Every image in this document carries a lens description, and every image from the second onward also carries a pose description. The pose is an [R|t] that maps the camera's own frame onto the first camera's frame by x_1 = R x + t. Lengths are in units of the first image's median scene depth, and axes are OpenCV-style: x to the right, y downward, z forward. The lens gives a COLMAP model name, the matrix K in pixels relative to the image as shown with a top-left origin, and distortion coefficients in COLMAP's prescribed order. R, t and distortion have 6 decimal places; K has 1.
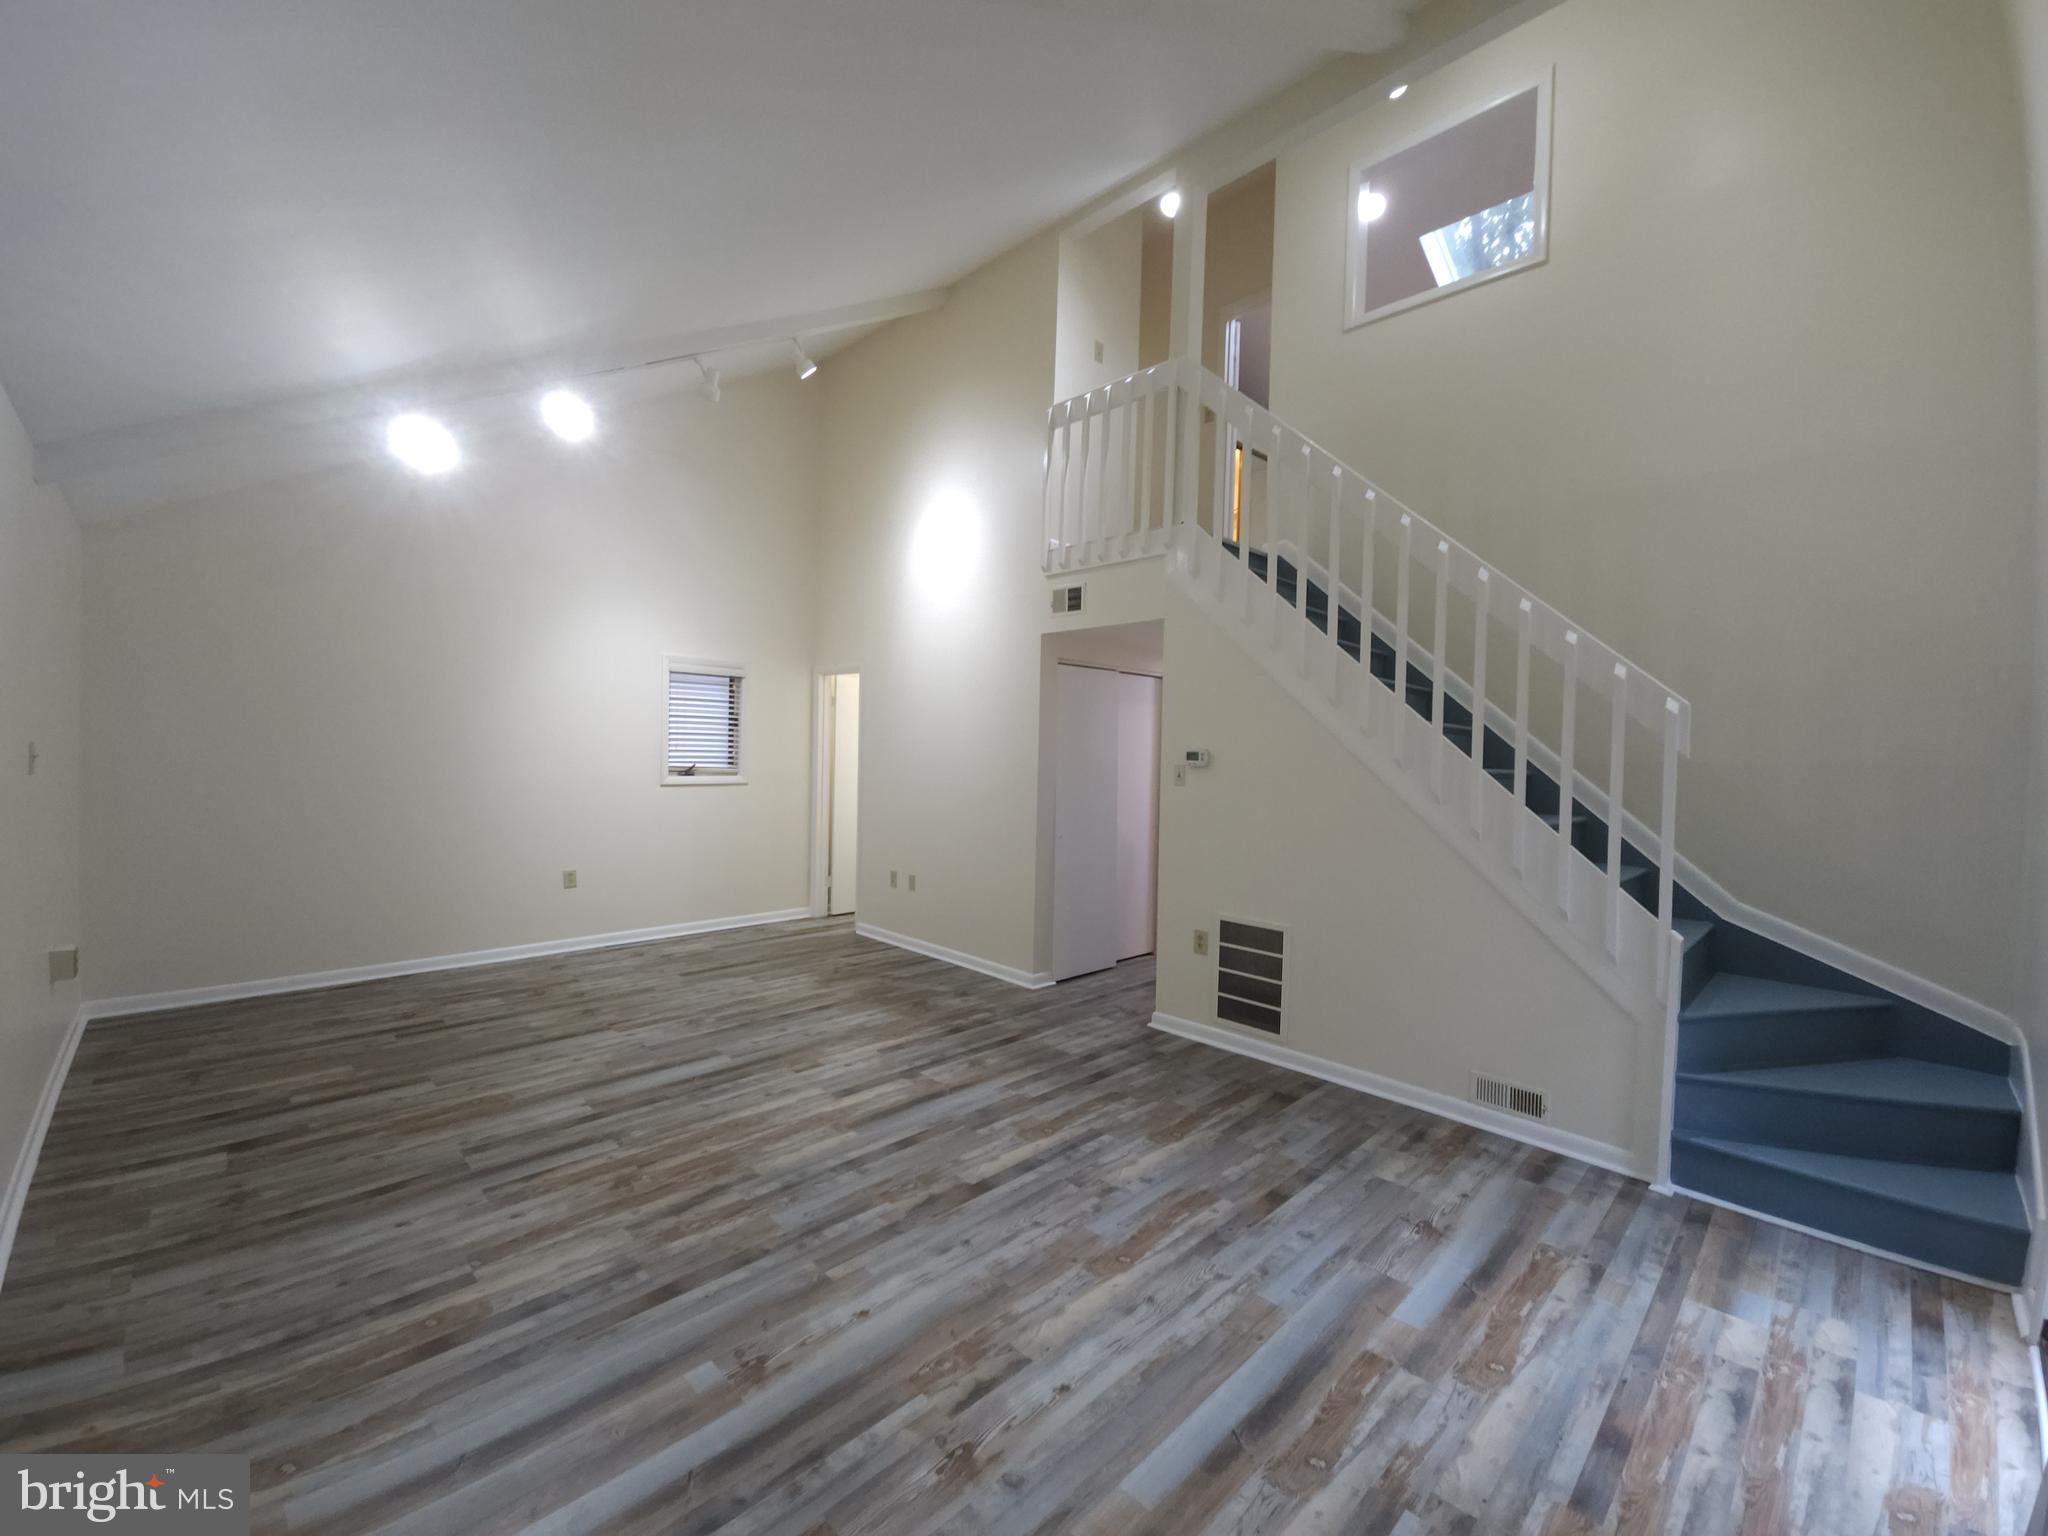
lens RADIAL K [[826.4, 0, 1036.7], [0, 826.4, 767.3], [0, 0, 1]] dist [0.011921, -0.006386]
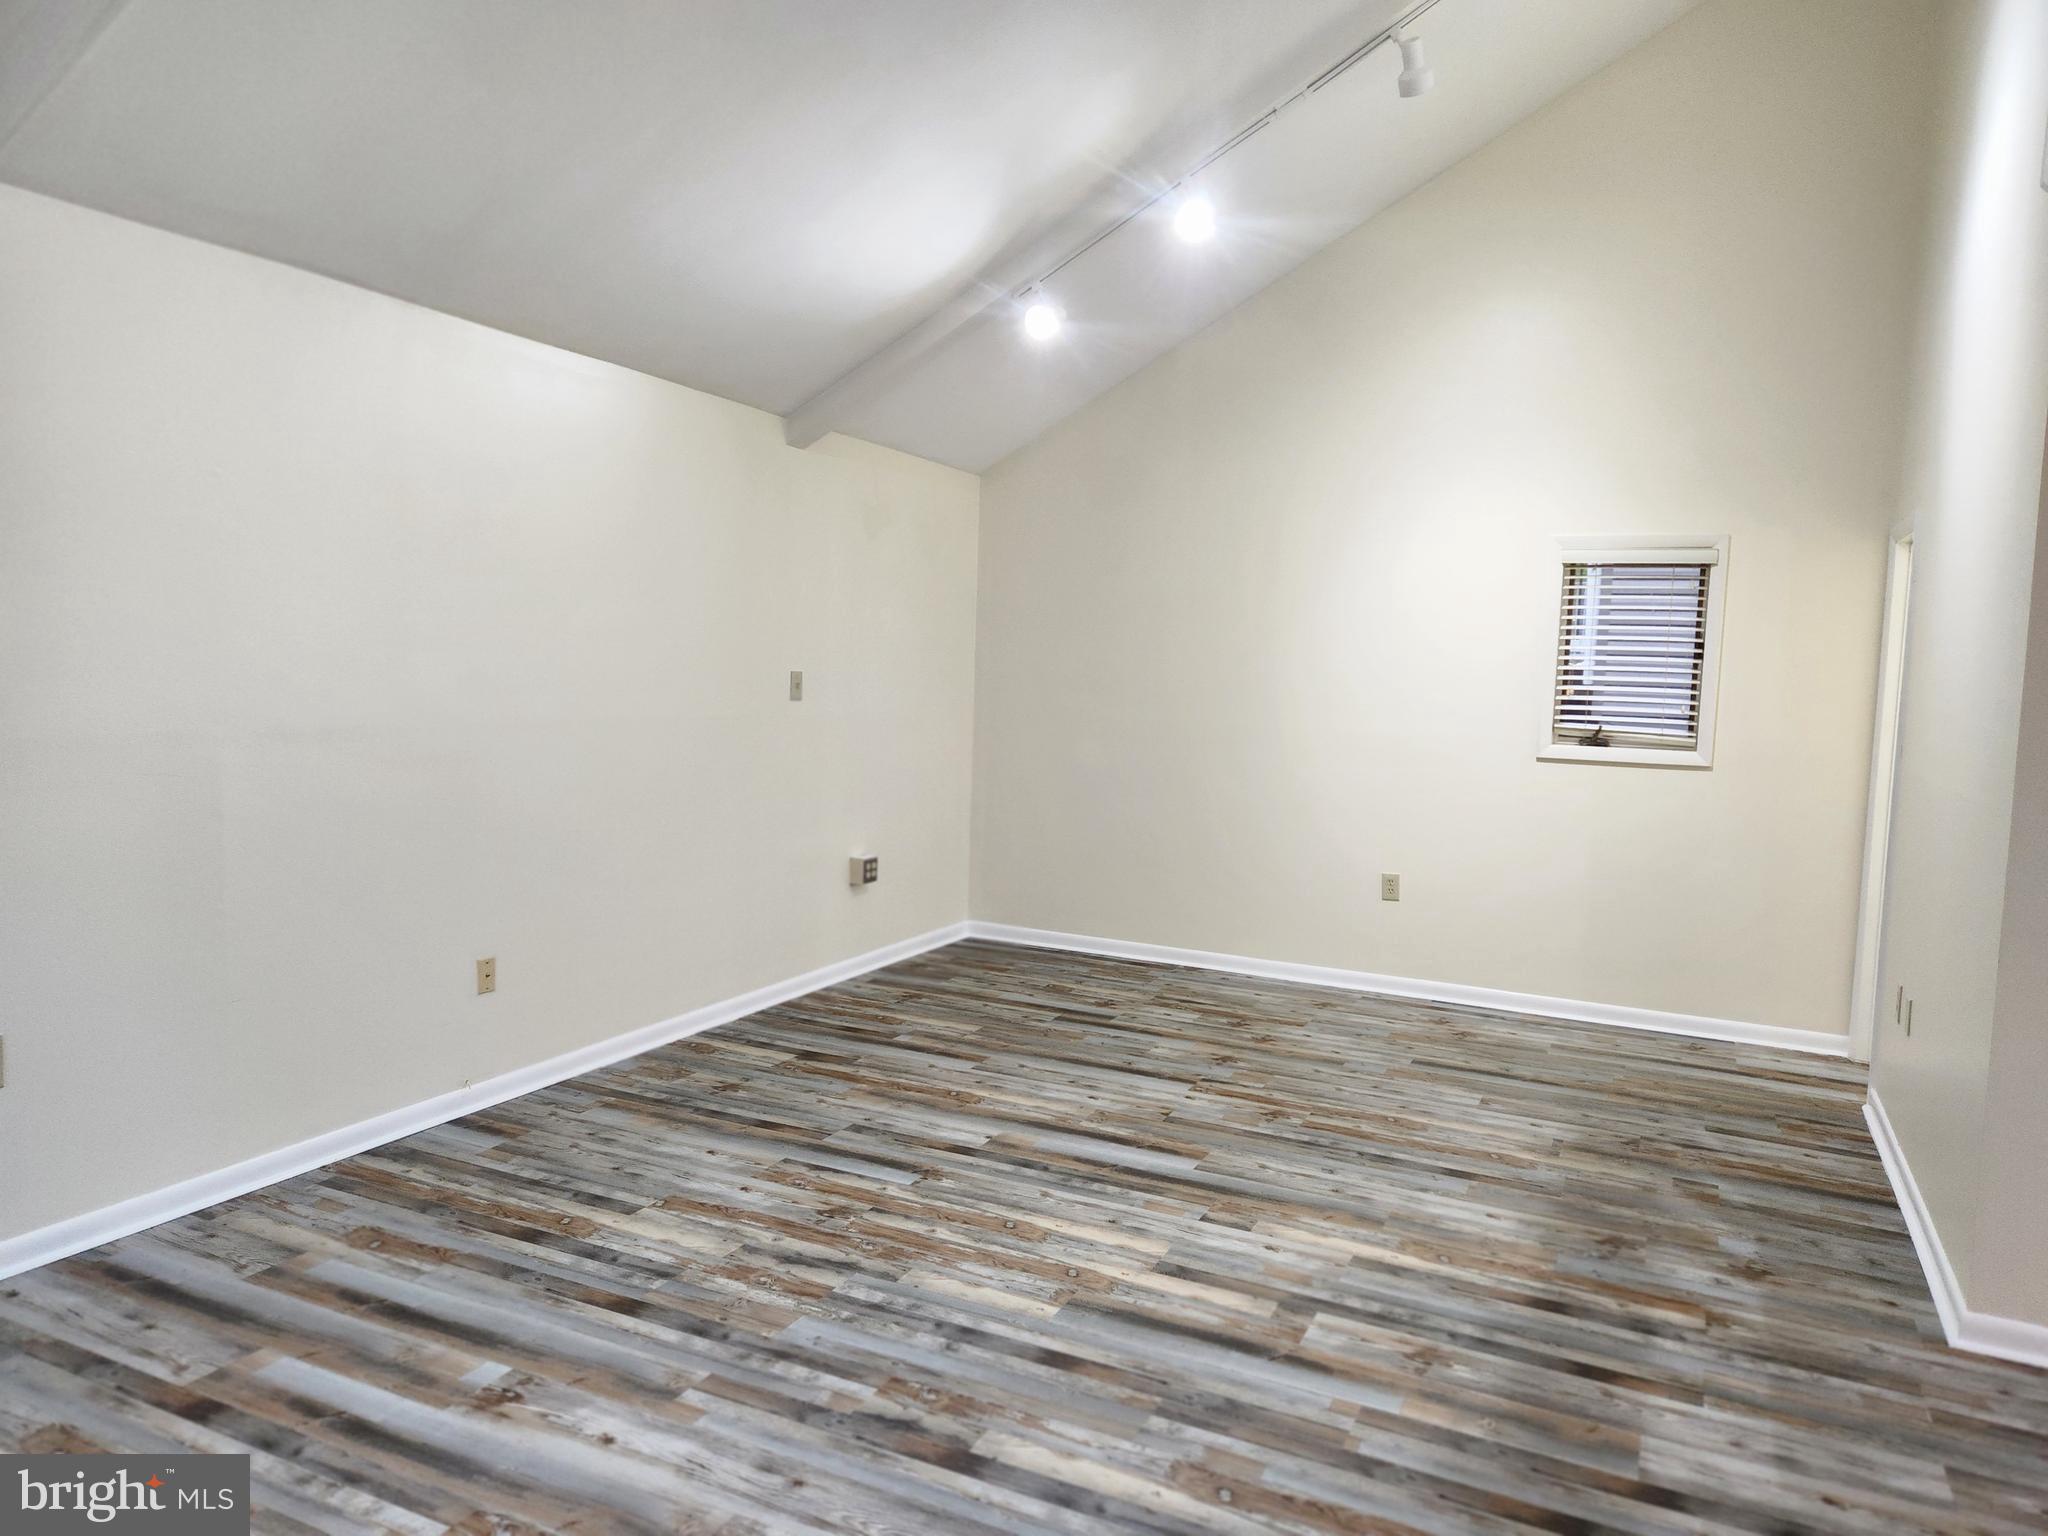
lens RADIAL K [[1369.5, 0, 1033.4], [0, 1369.5, 769.9], [0, 0, 1]] dist [0.073727, -0.058252]
pose [[0.333535, 0.062812, -0.940643, 0.630208], [-0.048376, 0.997604, 0.049462, -0.002331], [0.941496, 0.029007, 0.335774, 0.569865]]
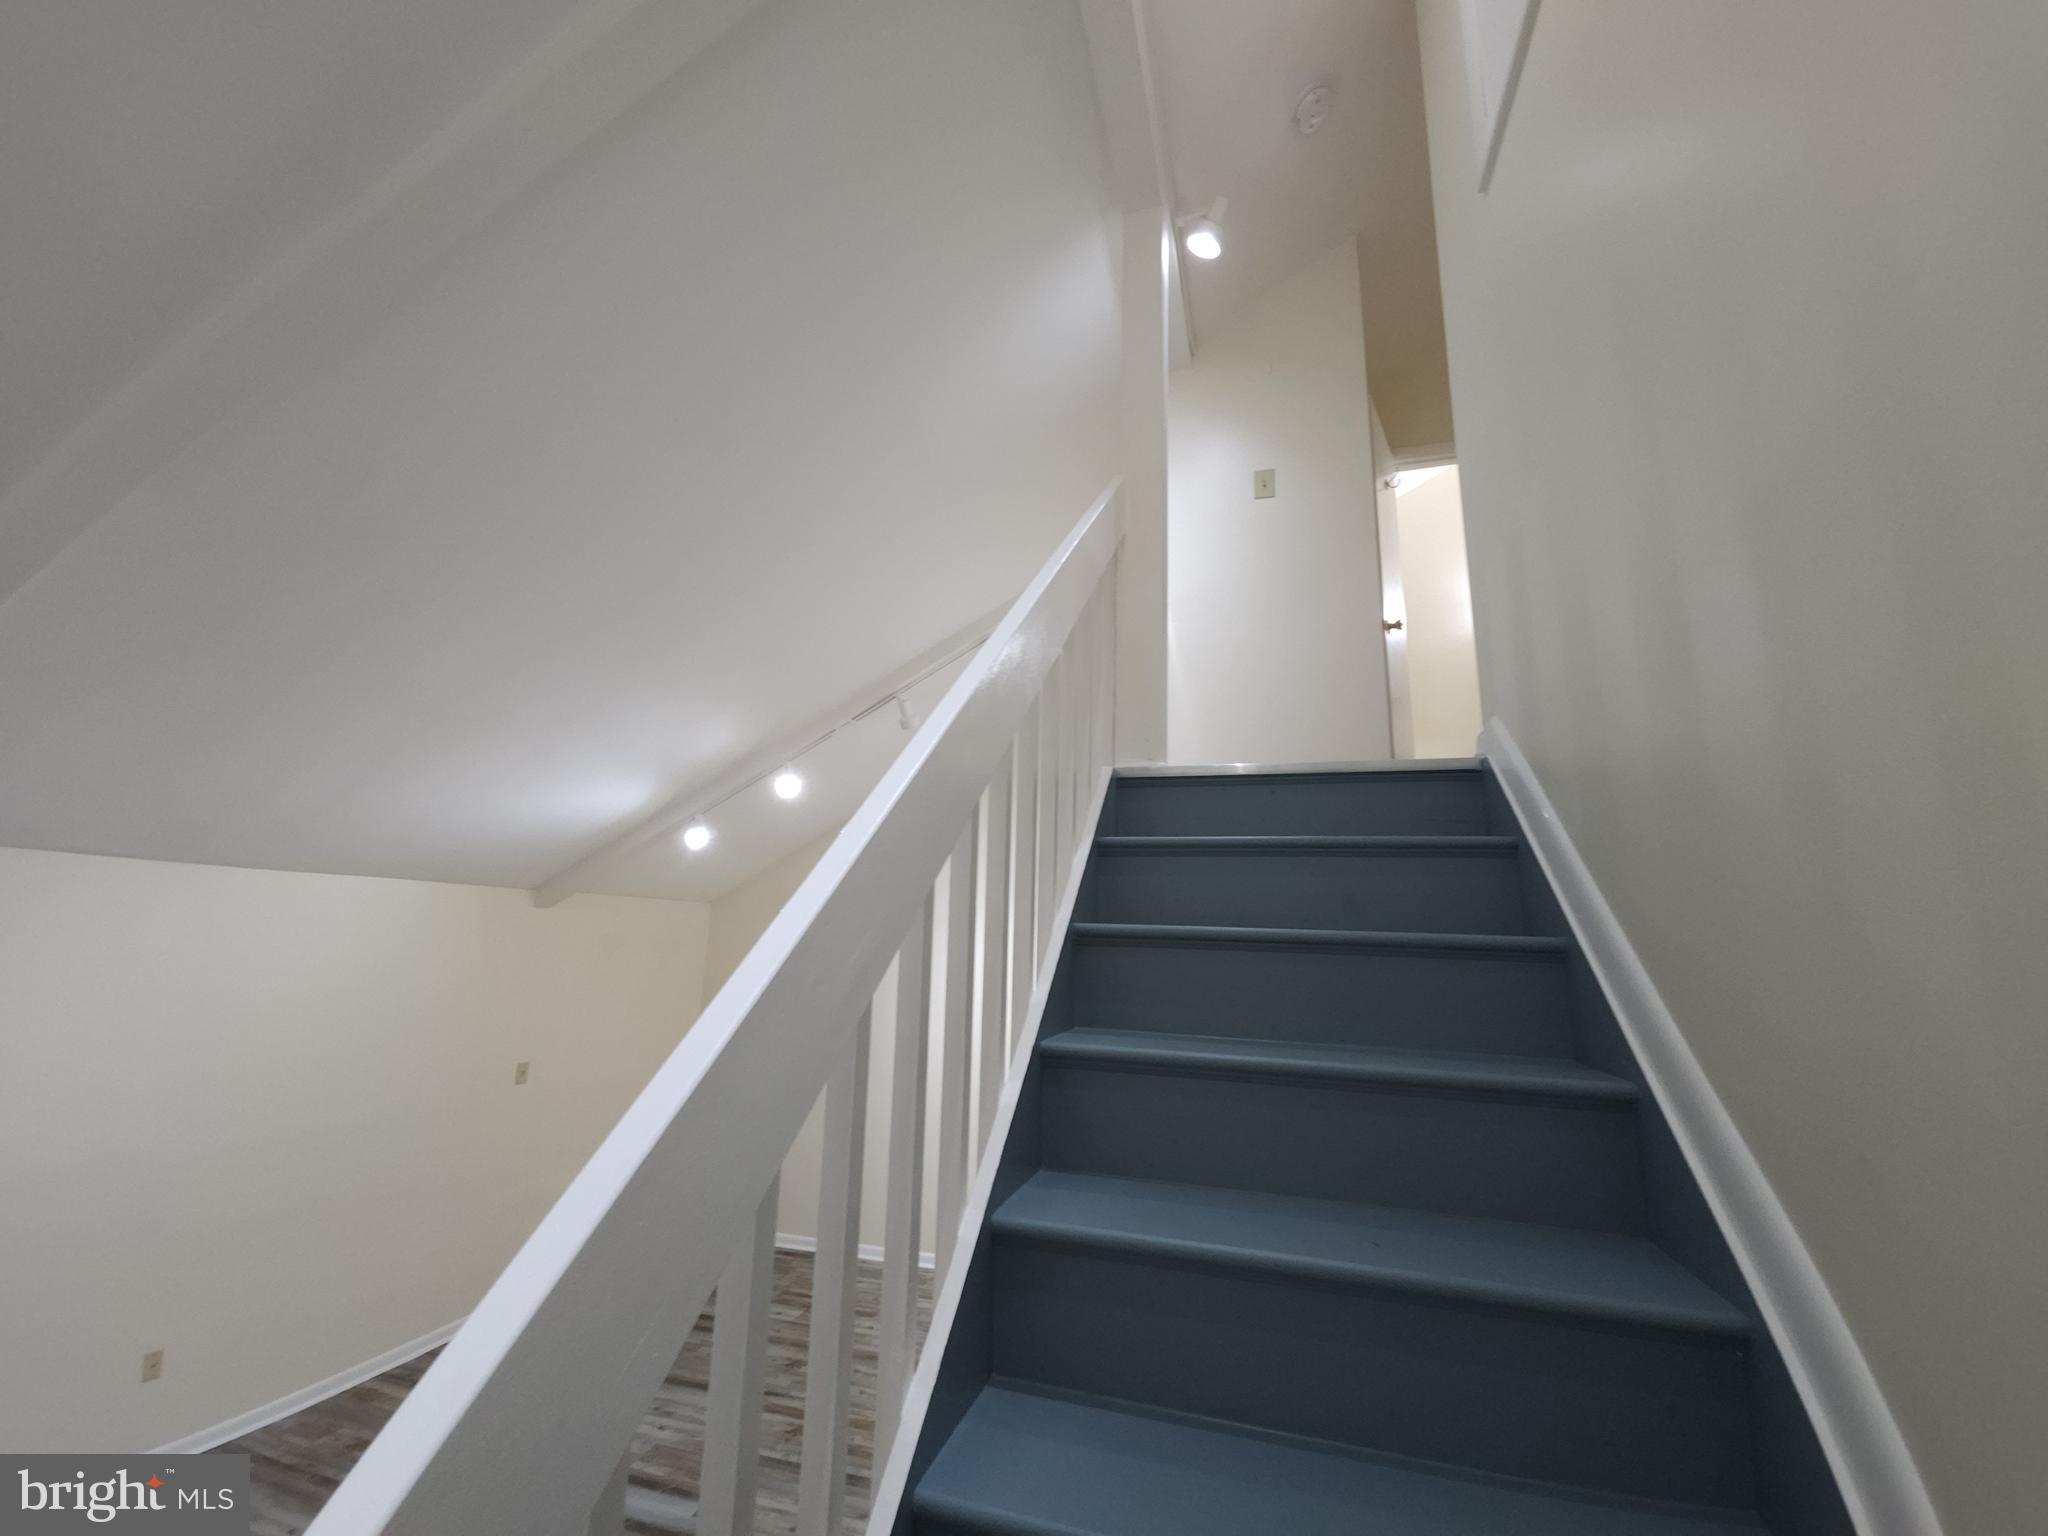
lens RADIAL K [[826.4, 0, 1035.3], [0, 826.4, 771.4], [0, 0, 1]] dist [0.011921, -0.006386]
pose [[0.485185, -0.186815, -0.854222, 0.717837], [-0.033343, 0.972248, -0.231565, -0.213628], [0.873776, 0.140834, 0.465491, 0.889047]]
